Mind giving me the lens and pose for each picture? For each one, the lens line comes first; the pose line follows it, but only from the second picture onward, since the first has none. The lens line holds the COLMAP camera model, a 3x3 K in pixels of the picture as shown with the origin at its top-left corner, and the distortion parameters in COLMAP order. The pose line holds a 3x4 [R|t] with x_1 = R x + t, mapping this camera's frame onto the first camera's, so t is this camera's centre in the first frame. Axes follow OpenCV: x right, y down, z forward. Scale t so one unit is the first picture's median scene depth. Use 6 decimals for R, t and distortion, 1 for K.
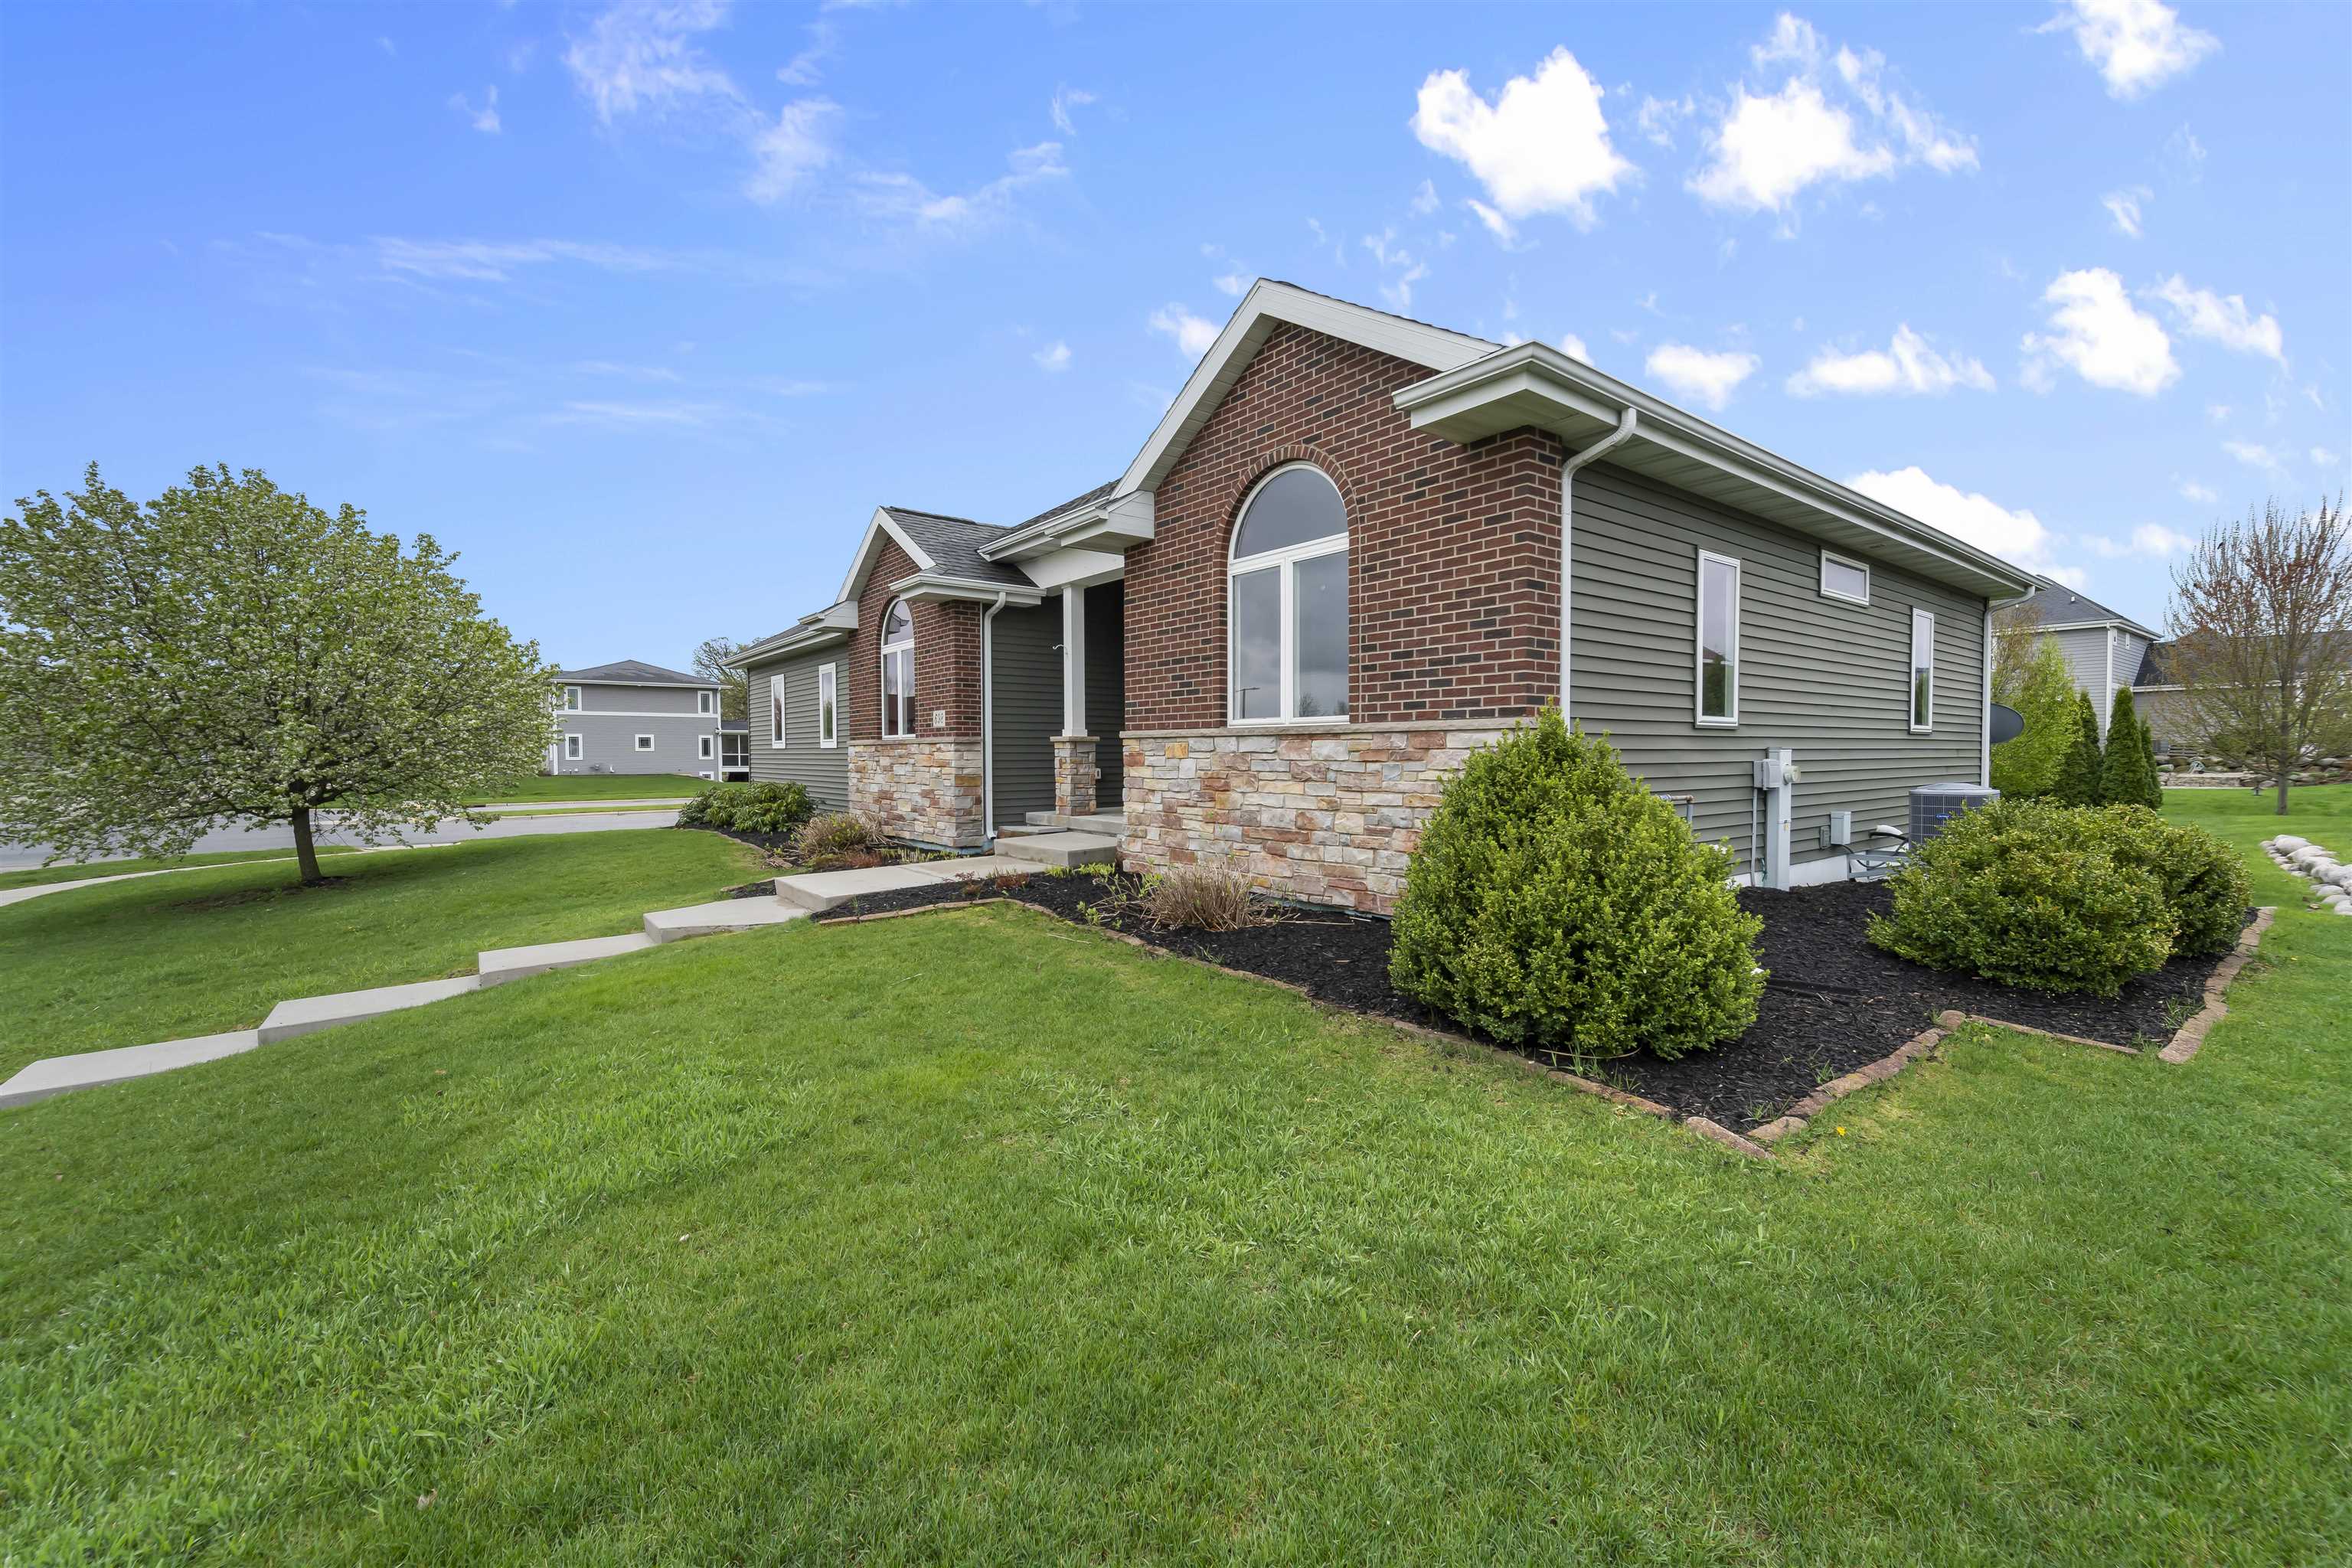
lens RADIAL K [[957.3, 0, 1182.5], [0, 957.3, 770.0], [0, 0, 1]] dist [-0.001733, -0.000303]
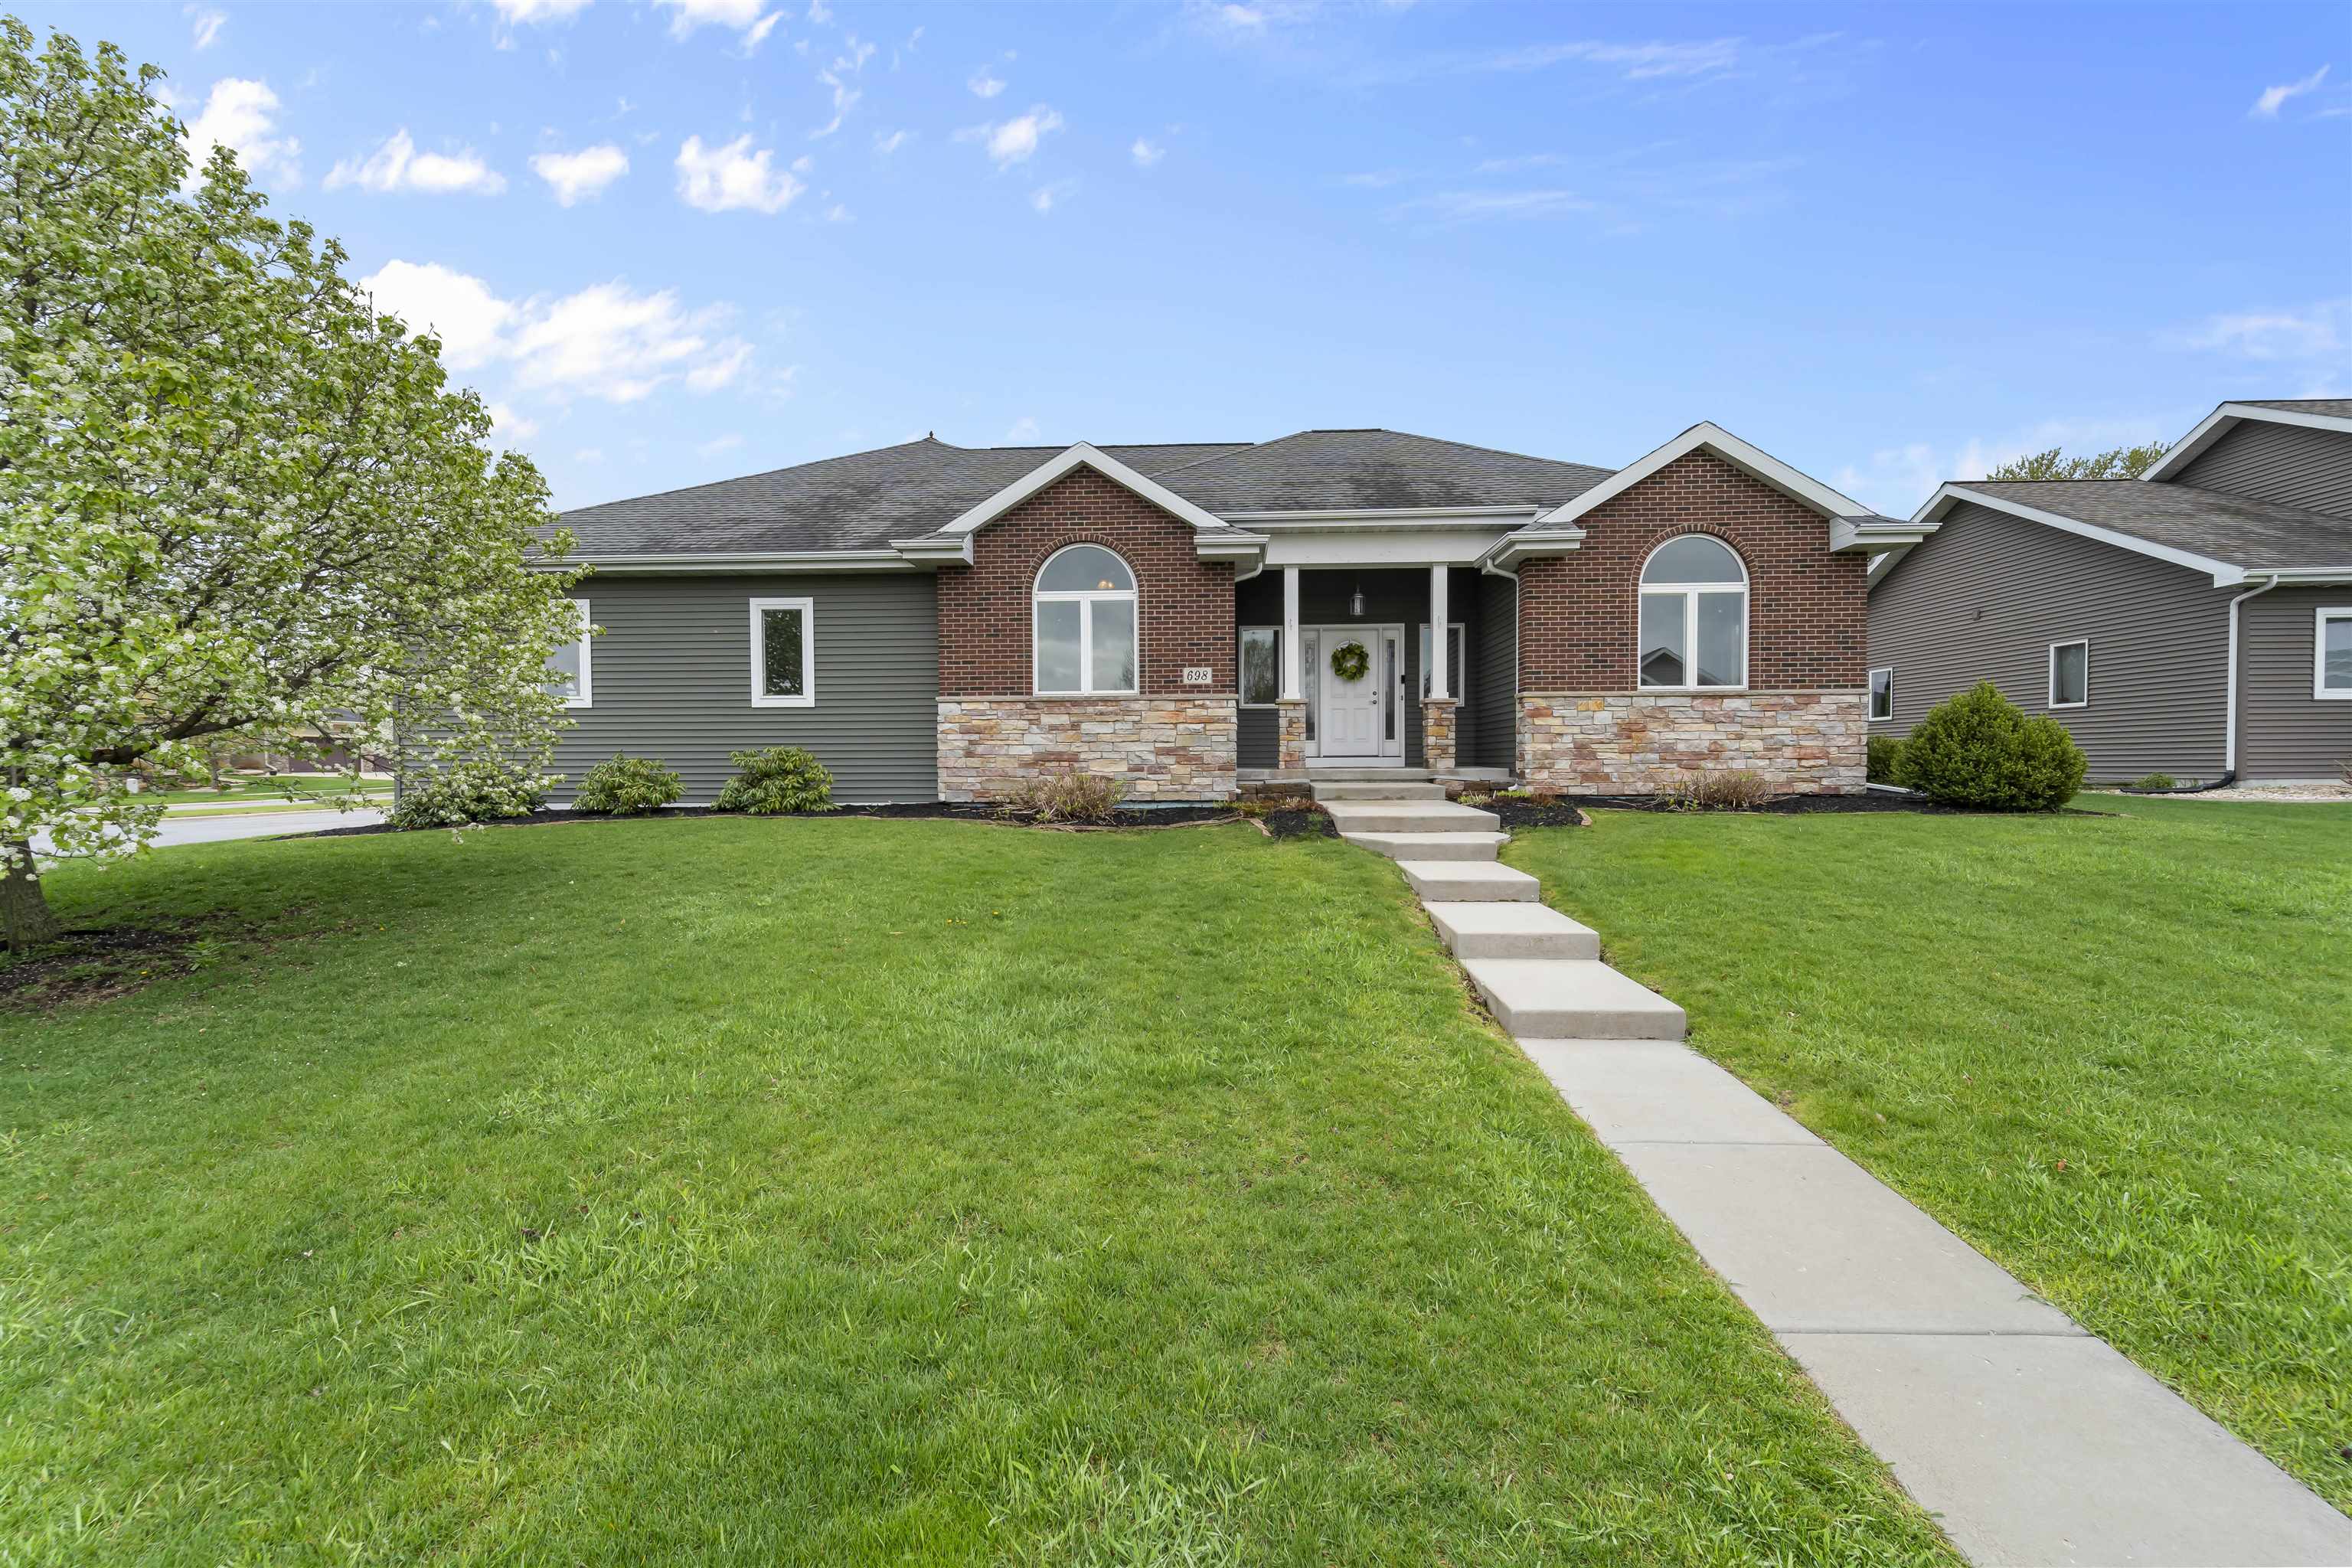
lens RADIAL K [[957.3, 0, 1182.5], [0, 957.3, 770.0], [0, 0, 1]] dist [-0.001733, -0.000303]
pose [[0.648601, -0.004412, 0.761116, -1.666346], [0.017081, 0.999816, -0.008761, 0.087692], [-0.760937, 0.018683, 0.648557, 0.579276]]
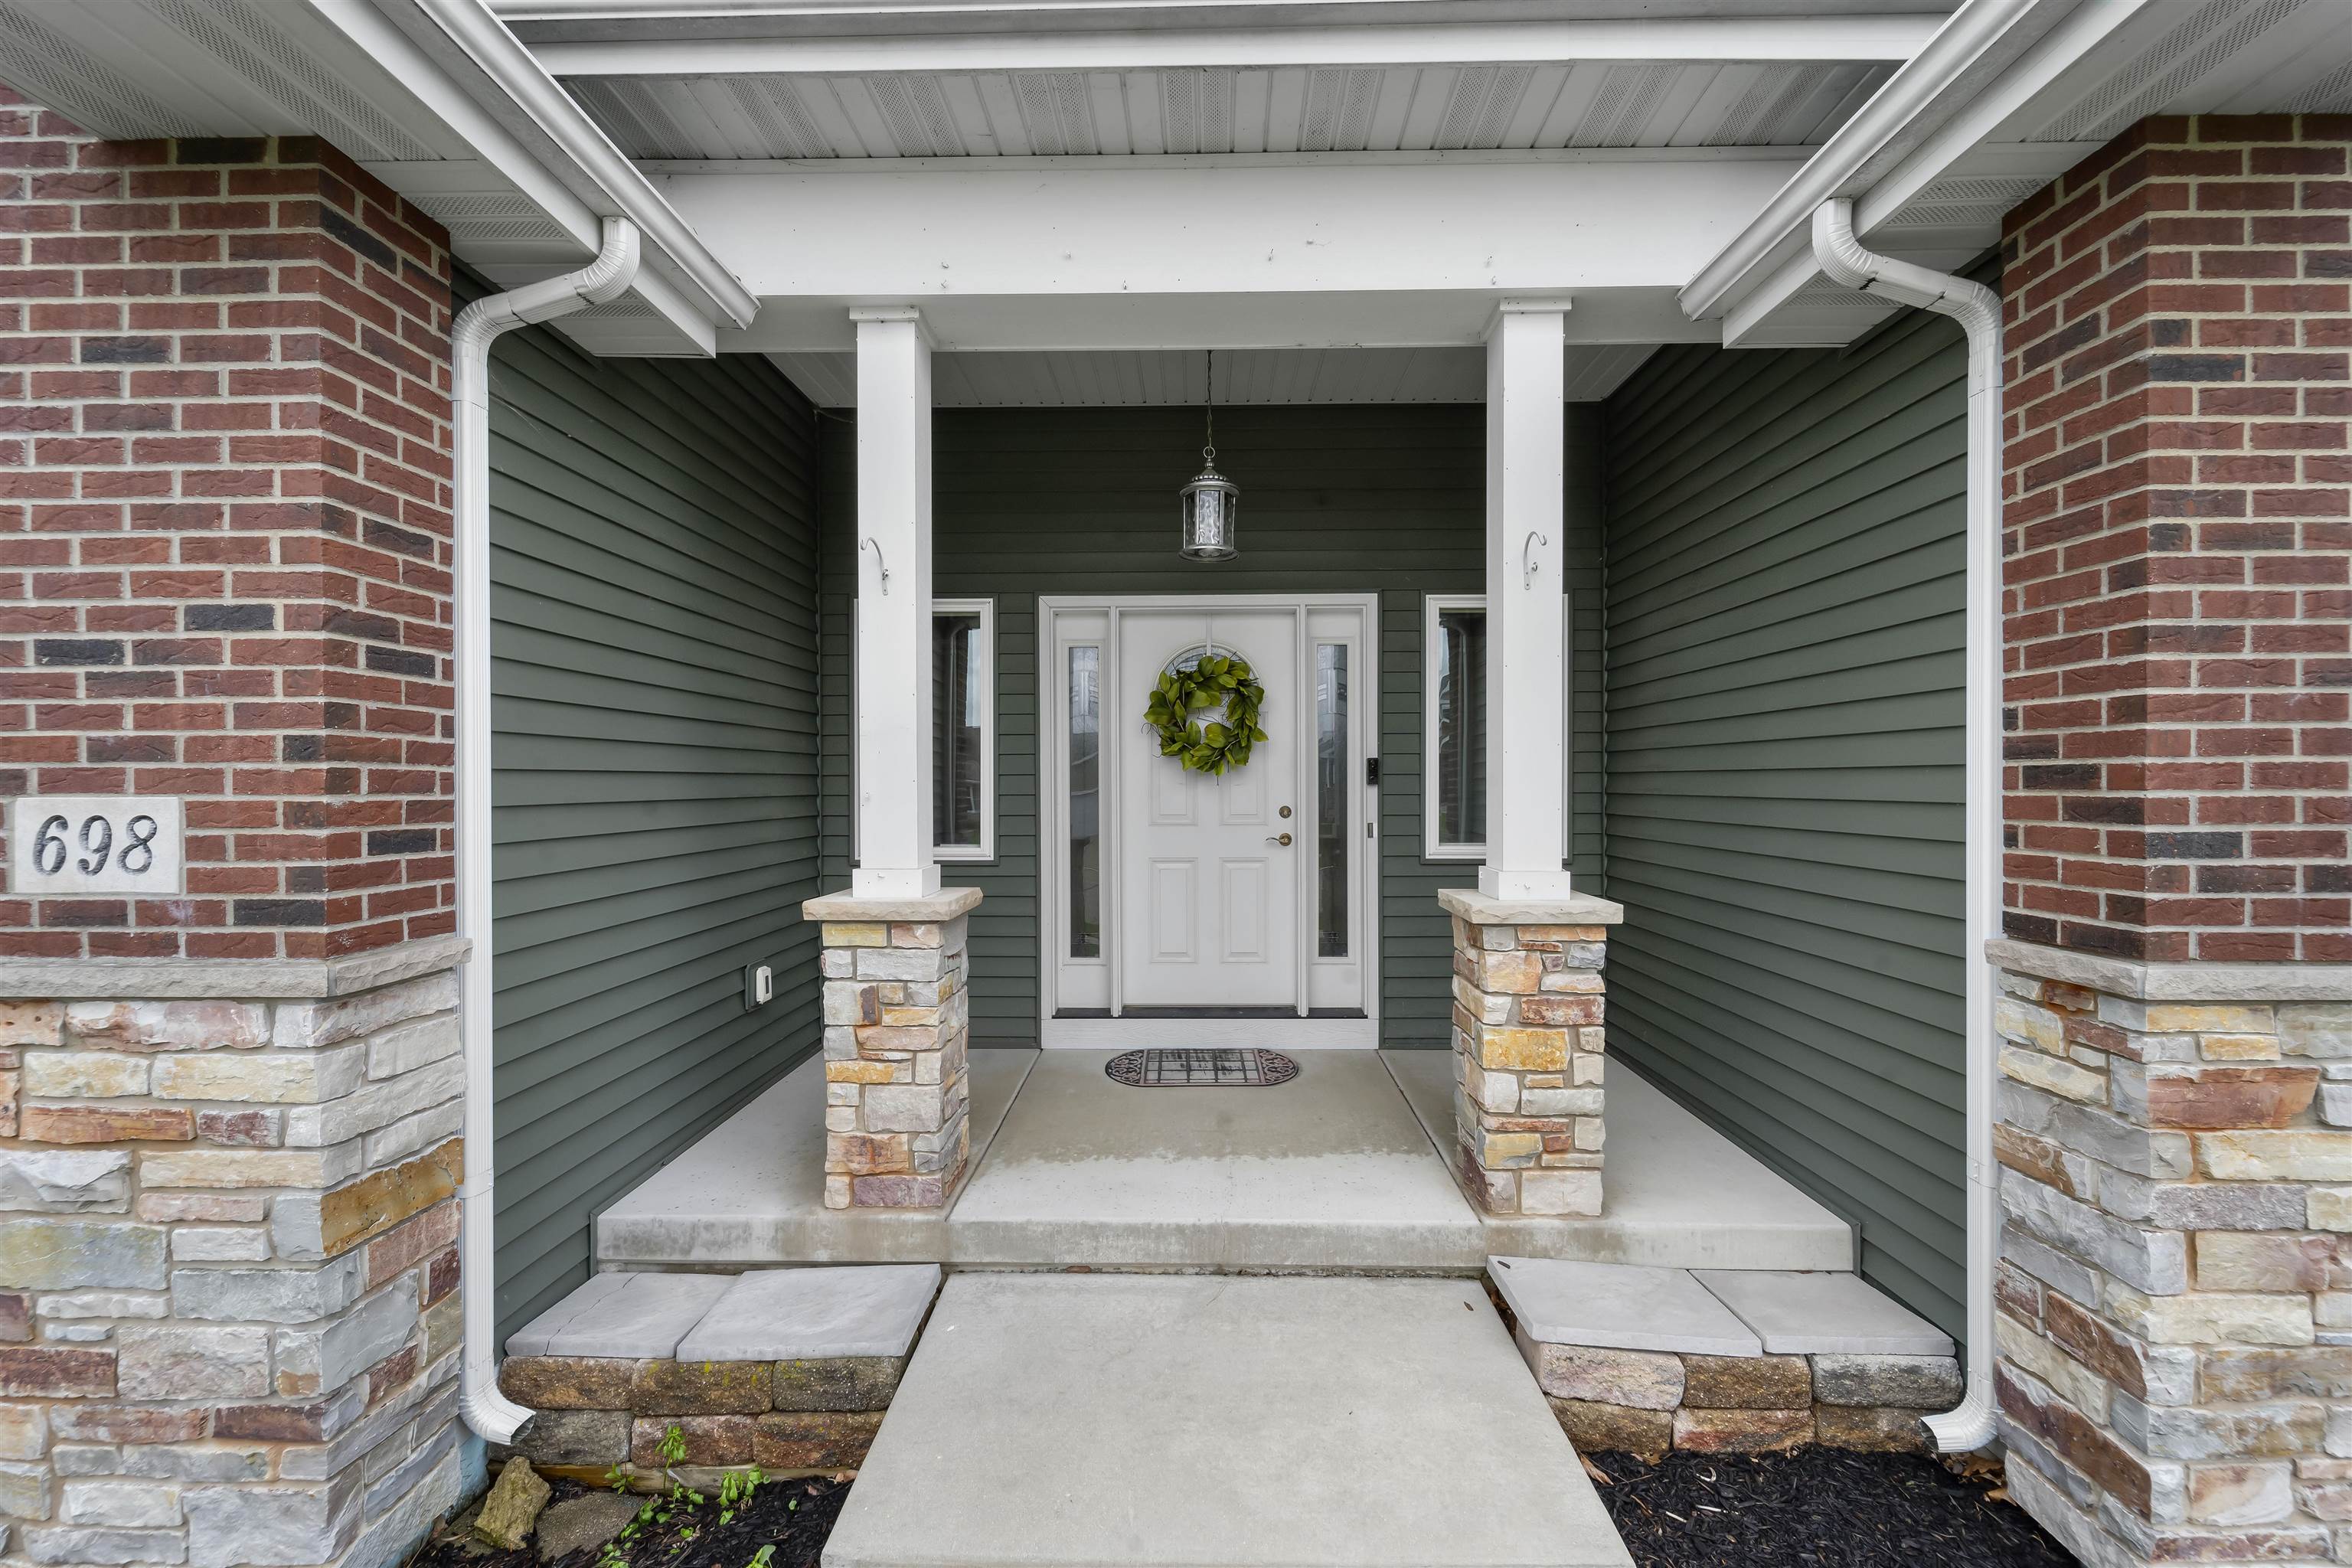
lens RADIAL K [[957.3, 0, 1182.5], [0, 957.3, 770.0], [0, 0, 1]] dist [-0.001733, -0.000303]
pose [[0.625777, 0.010013, 0.779938, -0.427198], [0.014401, 0.999599, -0.024387, -0.096564], [-0.779869, 0.026493, 0.625382, 1.219123]]
